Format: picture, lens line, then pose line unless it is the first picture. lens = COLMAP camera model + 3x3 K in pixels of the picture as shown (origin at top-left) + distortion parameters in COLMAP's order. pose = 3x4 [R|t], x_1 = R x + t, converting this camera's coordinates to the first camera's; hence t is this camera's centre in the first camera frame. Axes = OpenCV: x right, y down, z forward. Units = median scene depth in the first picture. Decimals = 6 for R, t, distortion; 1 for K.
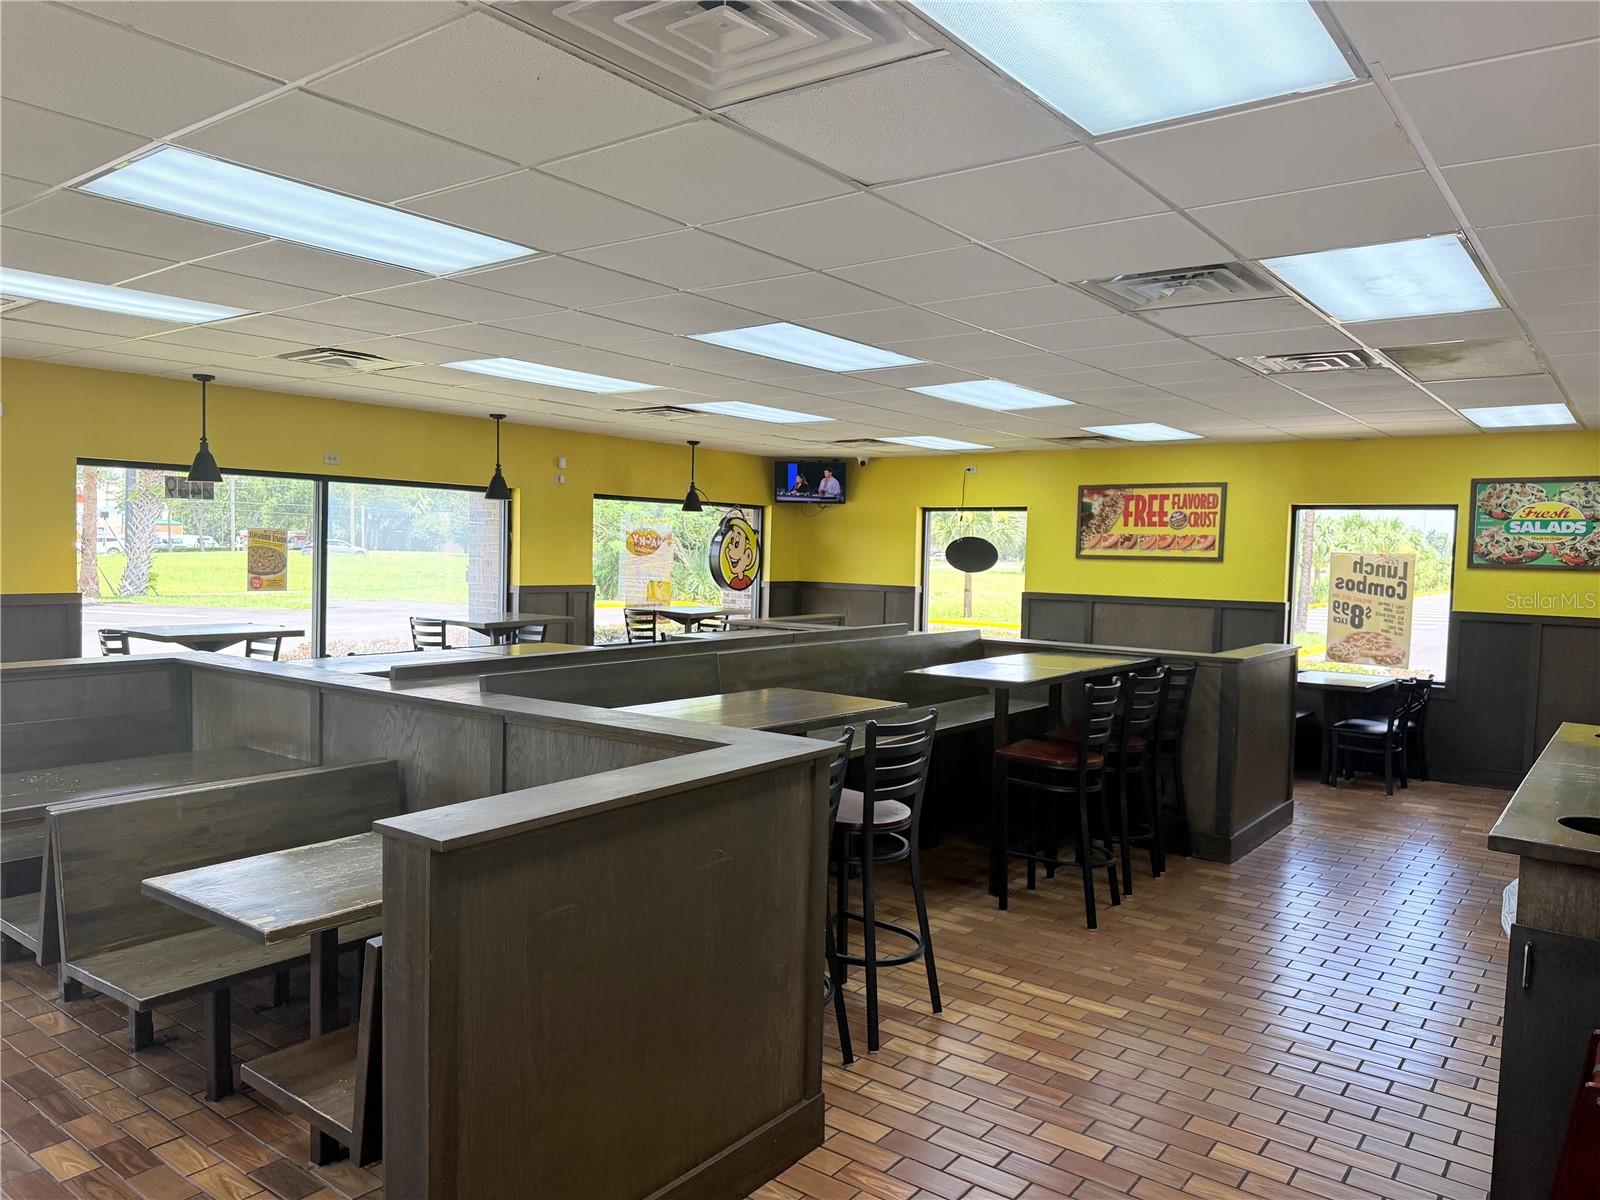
lens RADIAL K [[1132.1, 0, 800.8], [0, 1132.1, 556.8], [0, 0, 1]] dist [-0.007381, -0.004163]
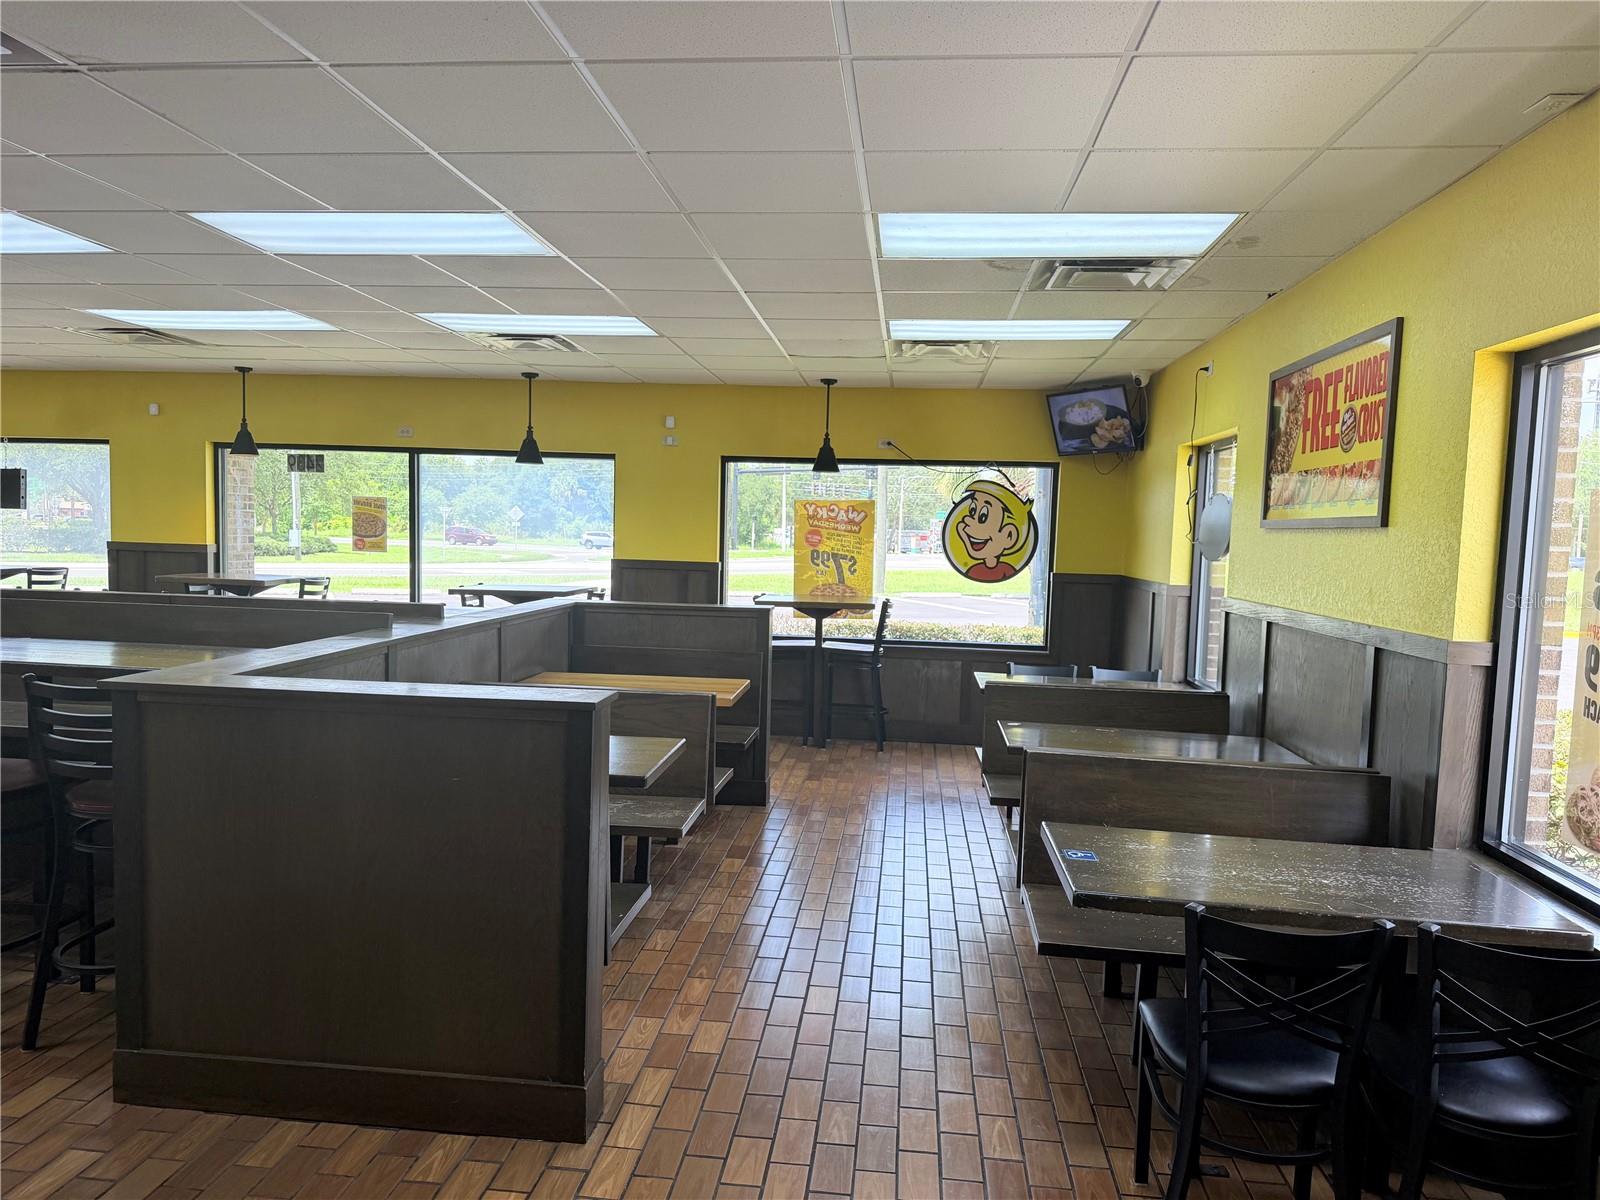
lens RADIAL K [[1126.0, 0, 797.3], [0, 1126.0, 602.7], [0, 0, 1]] dist [0.010602, -0.004592]
pose [[0.517581, 0.053012, -0.853991, 0.727447], [-0.024441, 0.998588, 0.047176, 0.017130], [0.855285, -0.003545, 0.518145, 0.780812]]
